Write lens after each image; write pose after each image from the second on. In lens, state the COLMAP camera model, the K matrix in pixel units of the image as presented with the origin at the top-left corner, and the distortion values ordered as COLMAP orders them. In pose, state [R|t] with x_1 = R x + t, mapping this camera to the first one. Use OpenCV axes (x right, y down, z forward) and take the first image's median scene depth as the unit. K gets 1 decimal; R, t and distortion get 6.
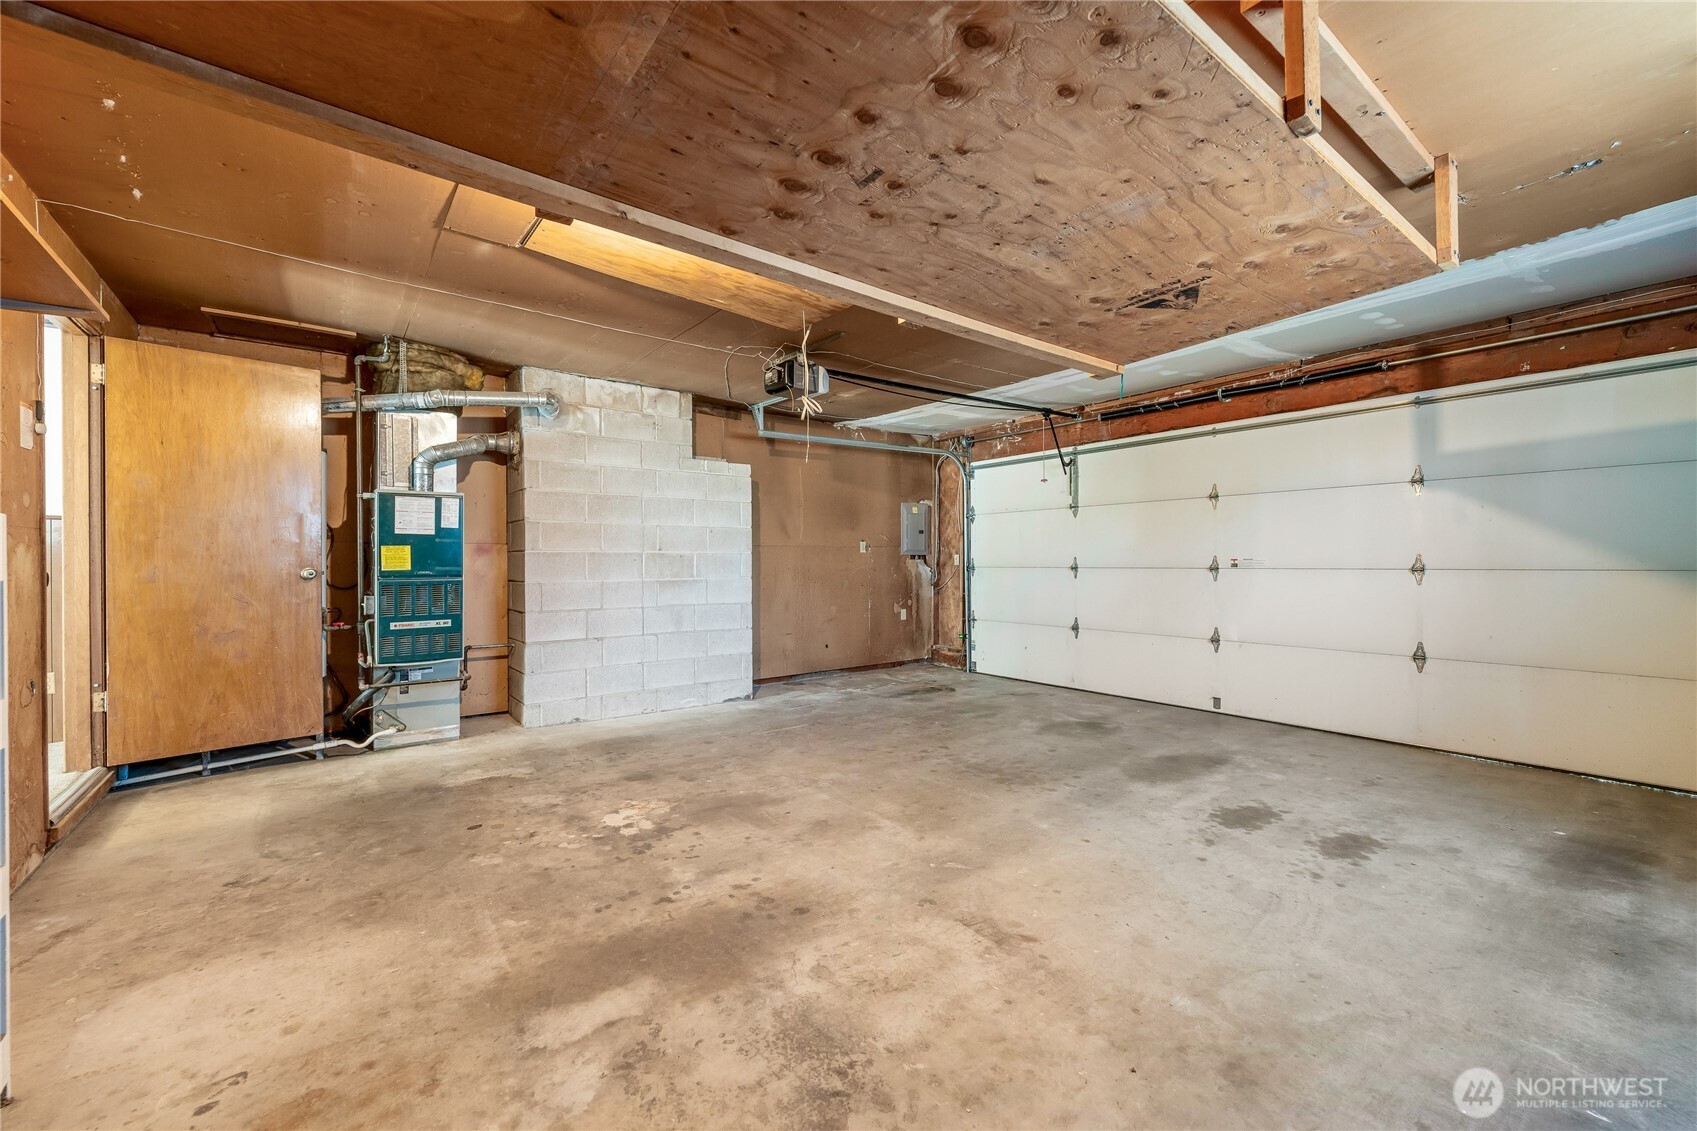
lens RADIAL K [[699.9, 0, 848.3], [0, 699.9, 562.9], [0, 0, 1]] dist [0.001399, -0.000847]
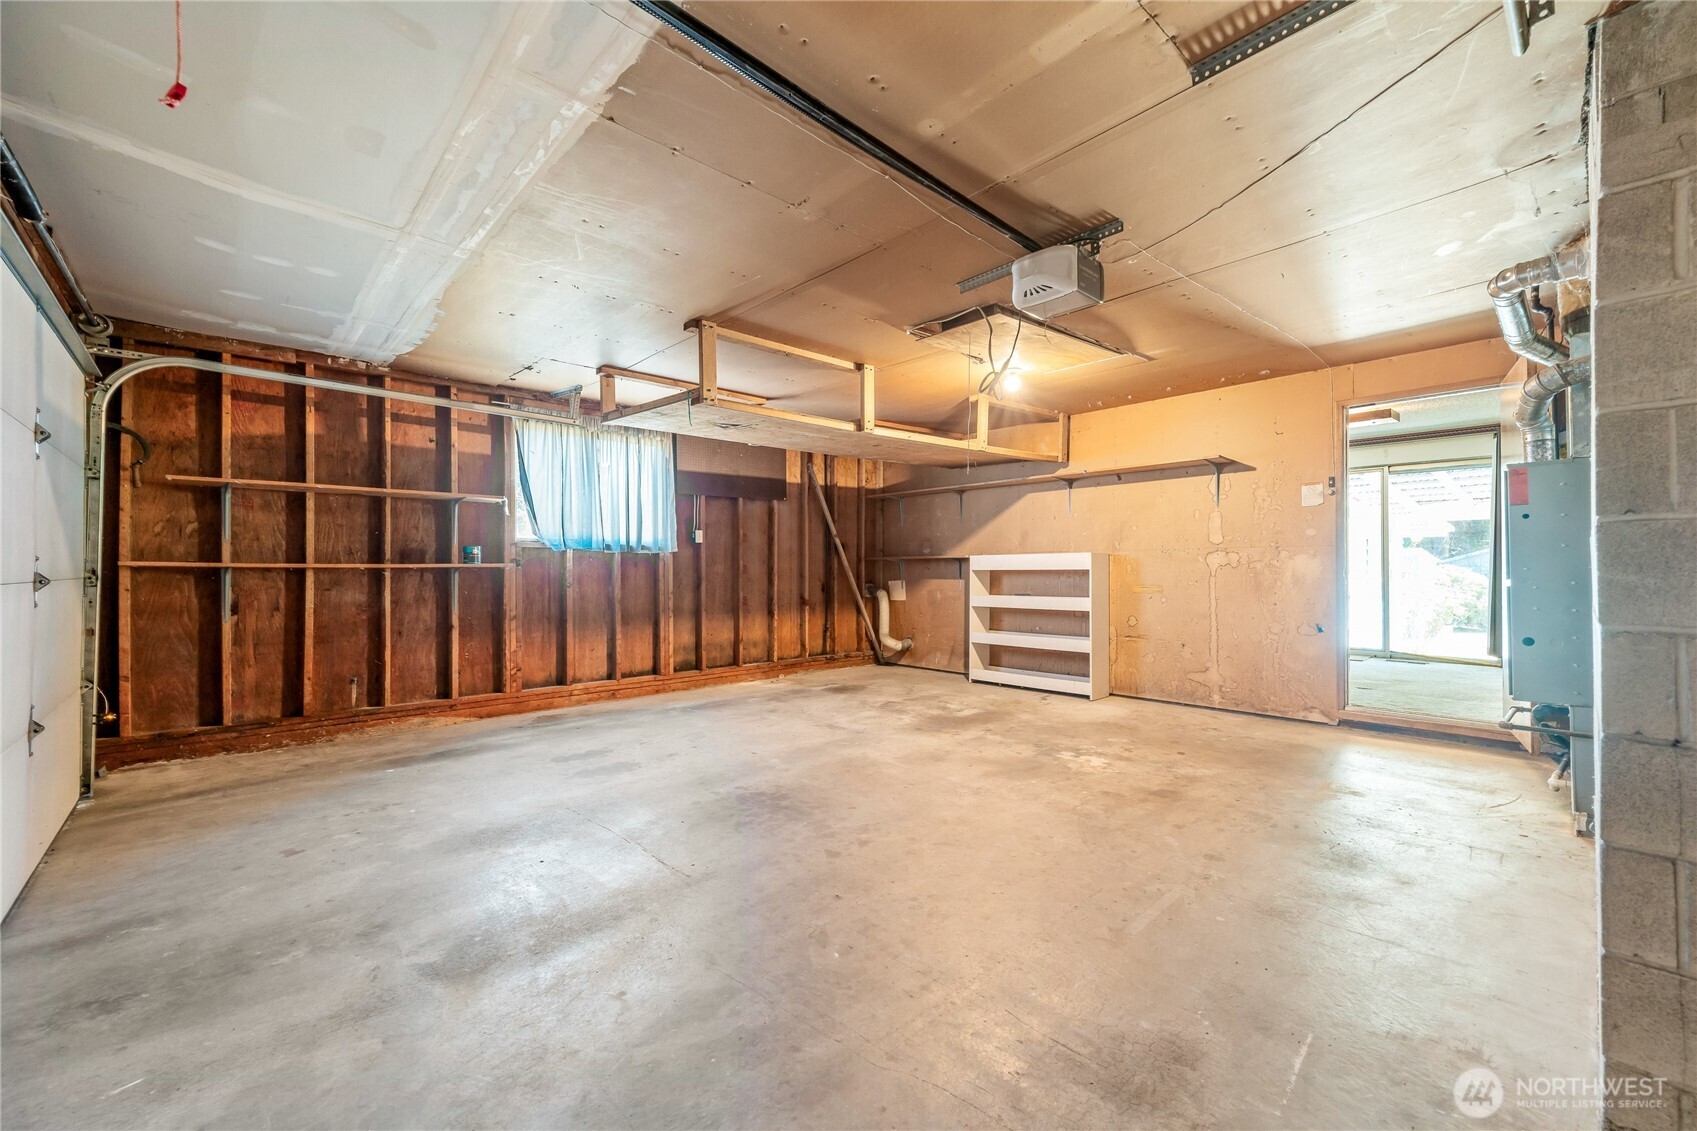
lens RADIAL K [[699.9, 0, 849.5], [0, 699.9, 564.6], [0, 0, 1]] dist [0.001399, -0.000847]
pose [[-0.995506, 0.005609, -0.094528, 0.227103], [0.005879, 0.999979, -0.002578, 0.000180], [0.094511, -0.003123, -0.995519, 2.063731]]
